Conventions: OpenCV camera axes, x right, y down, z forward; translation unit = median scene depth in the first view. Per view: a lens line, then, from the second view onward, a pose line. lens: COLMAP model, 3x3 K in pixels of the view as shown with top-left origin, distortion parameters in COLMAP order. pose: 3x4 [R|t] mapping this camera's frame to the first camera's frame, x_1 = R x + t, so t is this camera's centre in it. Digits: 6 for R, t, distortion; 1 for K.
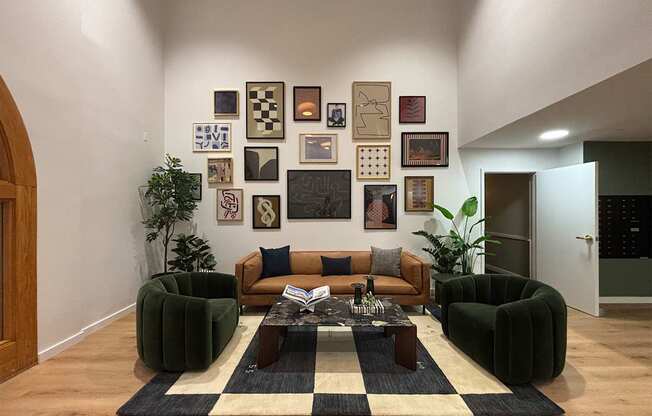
lens RADIAL K [[264.1, 0, 321.0], [0, 264.1, 209.9], [0, 0, 1]] dist [0.003798, -0.000009]
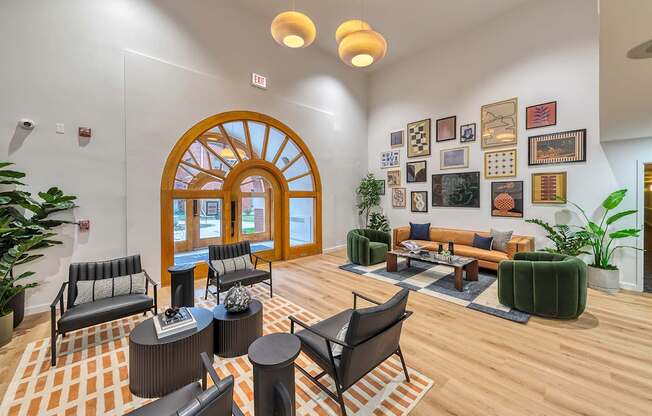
lens RADIAL K [[239.8, 0, 328.1], [0, 239.8, 197.9], [0, 0, 1]] dist [0.000141, -0.000032]
pose [[0.683427, 0.004824, -0.730003, 0.481507], [-0.003405, 0.999988, 0.003421, -0.017624], [0.730011, 0.000148, 0.683436, -0.405370]]
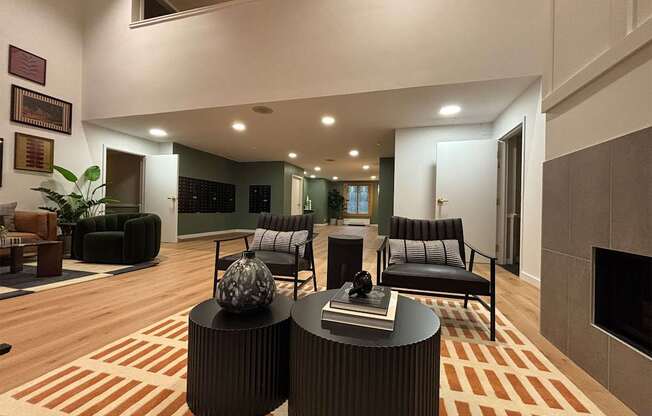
lens RADIAL K [[262.6, 0, 331.5], [0, 262.6, 208.1], [0, 0, 1]] dist [0.000451, -0.000201]
pose [[0.253146, 0.012736, 0.967344, -0.305007], [-0.022599, 0.999718, -0.007249, 0.128611], [-0.967164, -0.020026, 0.253362, -0.342266]]
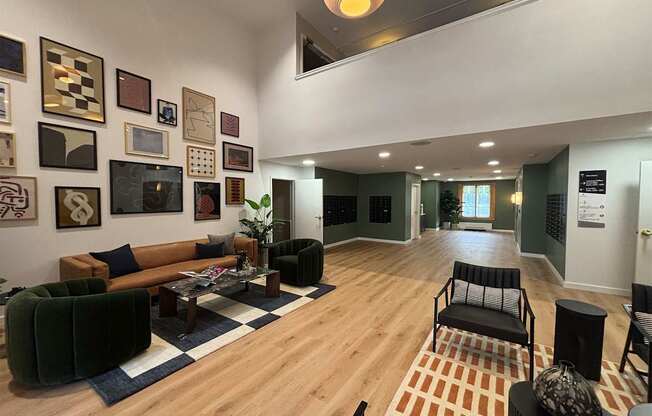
lens RADIAL K [[262.6, 0, 331.5], [0, 262.6, 208.1], [0, 0, 1]] dist [0.000451, -0.000201]
pose [[0.550351, -0.024815, 0.834565, -0.460627], [-0.002223, 0.999511, 0.031186, -0.016631], [-0.834930, -0.019018, 0.550027, -0.119391]]
